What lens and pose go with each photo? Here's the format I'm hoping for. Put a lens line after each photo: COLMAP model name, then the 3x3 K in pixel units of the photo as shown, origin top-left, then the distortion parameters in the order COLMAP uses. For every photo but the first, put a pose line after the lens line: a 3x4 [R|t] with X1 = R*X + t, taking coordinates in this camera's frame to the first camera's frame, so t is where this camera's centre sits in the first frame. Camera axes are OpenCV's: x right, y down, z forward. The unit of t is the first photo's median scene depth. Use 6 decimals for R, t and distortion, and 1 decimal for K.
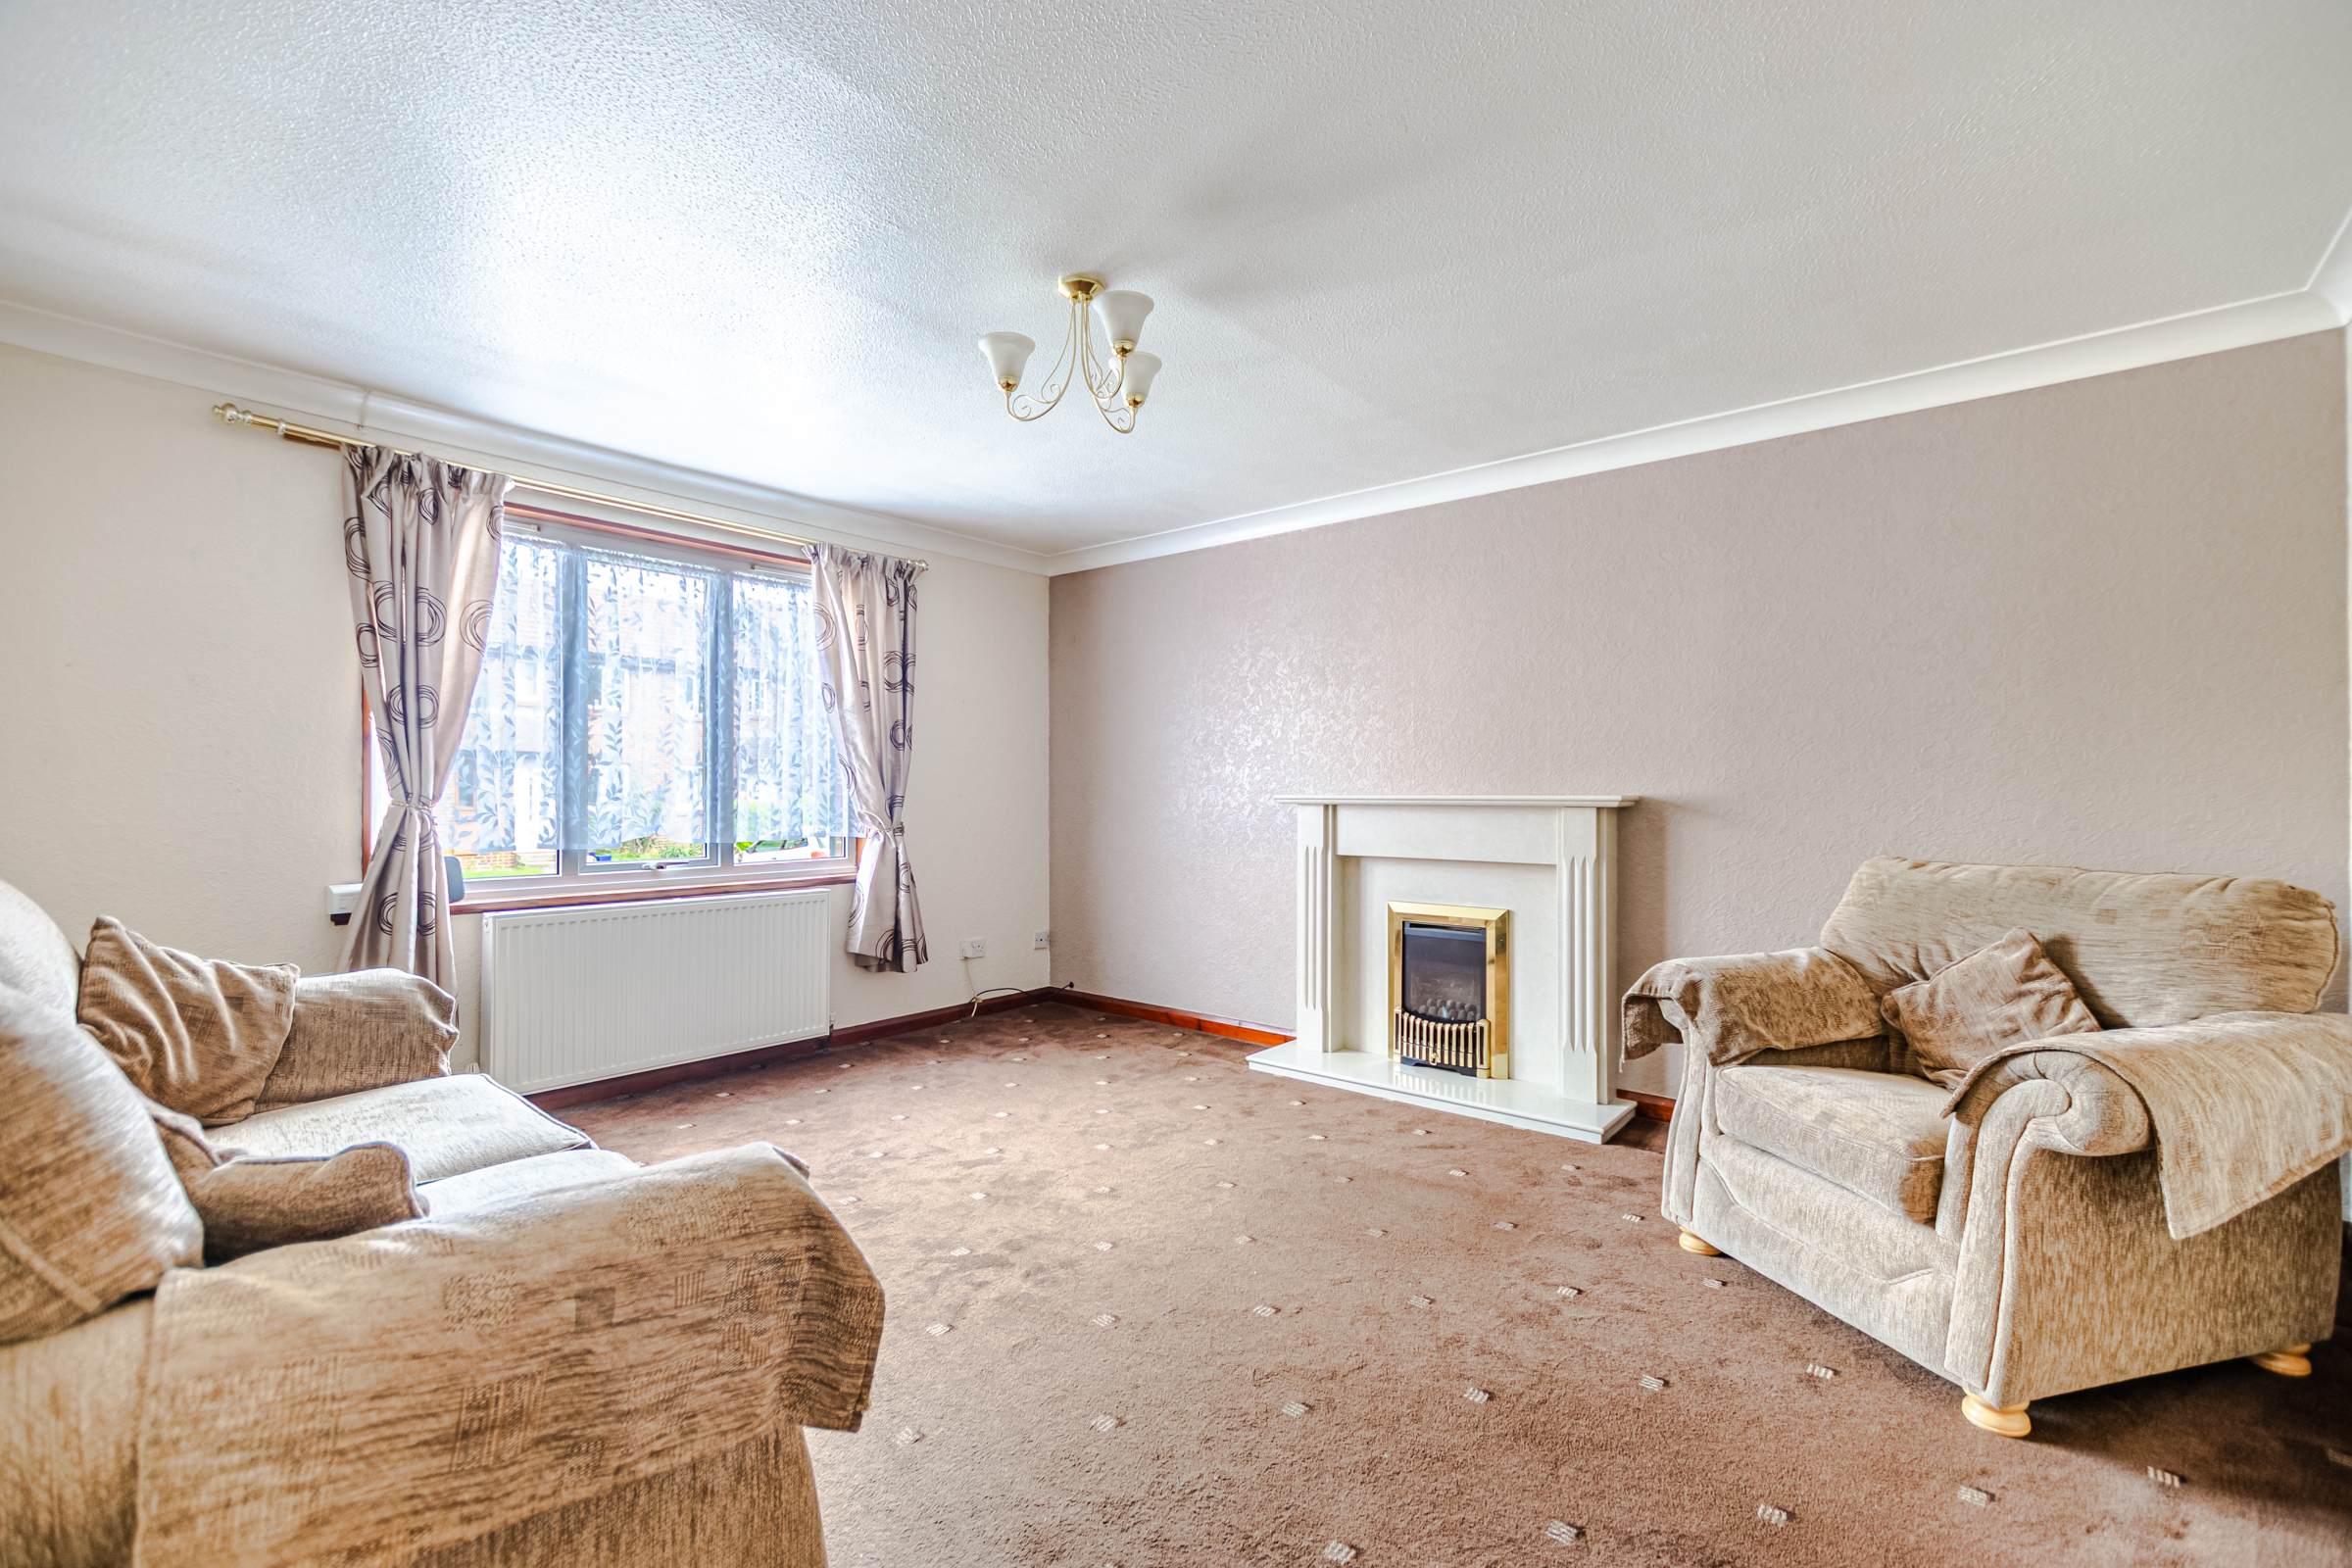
lens RADIAL K [[1011.9, 0, 1175.1], [0, 1011.9, 791.6], [0, 0, 1]] dist [0.000234, -0.000113]
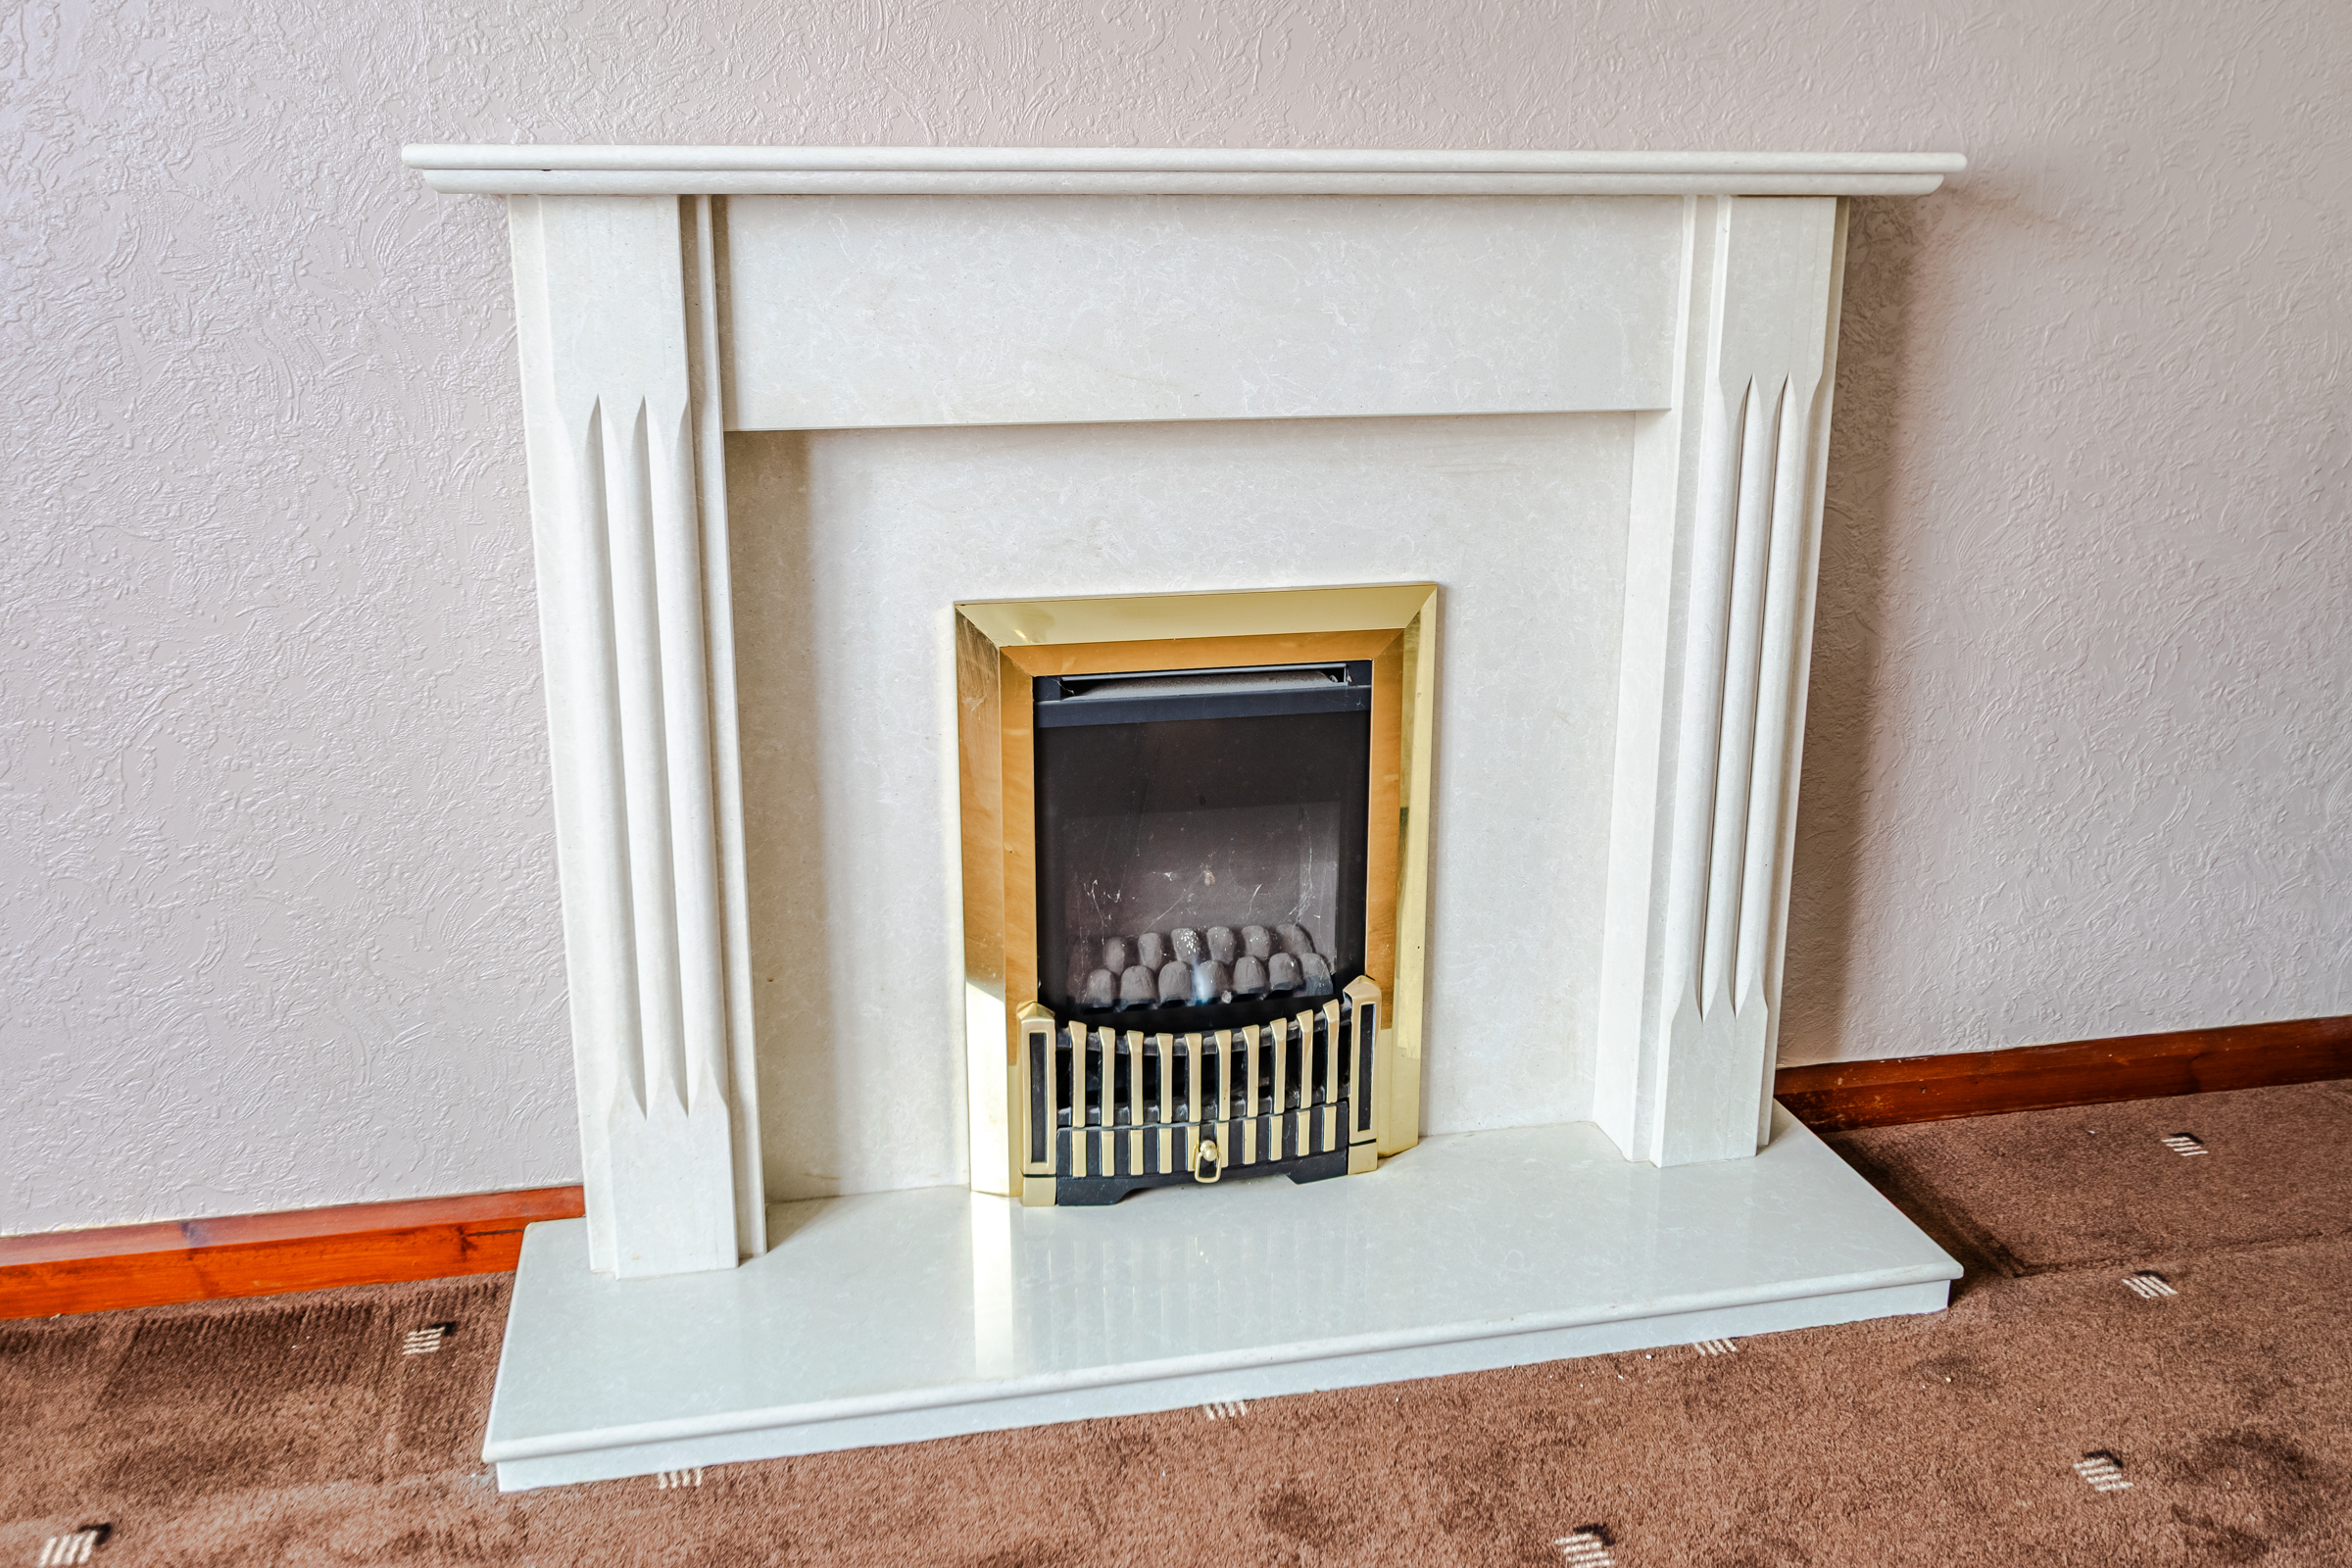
lens RADIAL K [[2002.7, 0, 1154.1], [0, 2002.7, 709.3], [0, 0, 1]] dist [0.006522, 0.004035]
pose [[0.613046, -0.207032, 0.762439, -0.132934], [-0.004946, 0.964030, 0.265748, 0.004896], [-0.790032, -0.166687, 0.589971, 0.692508]]
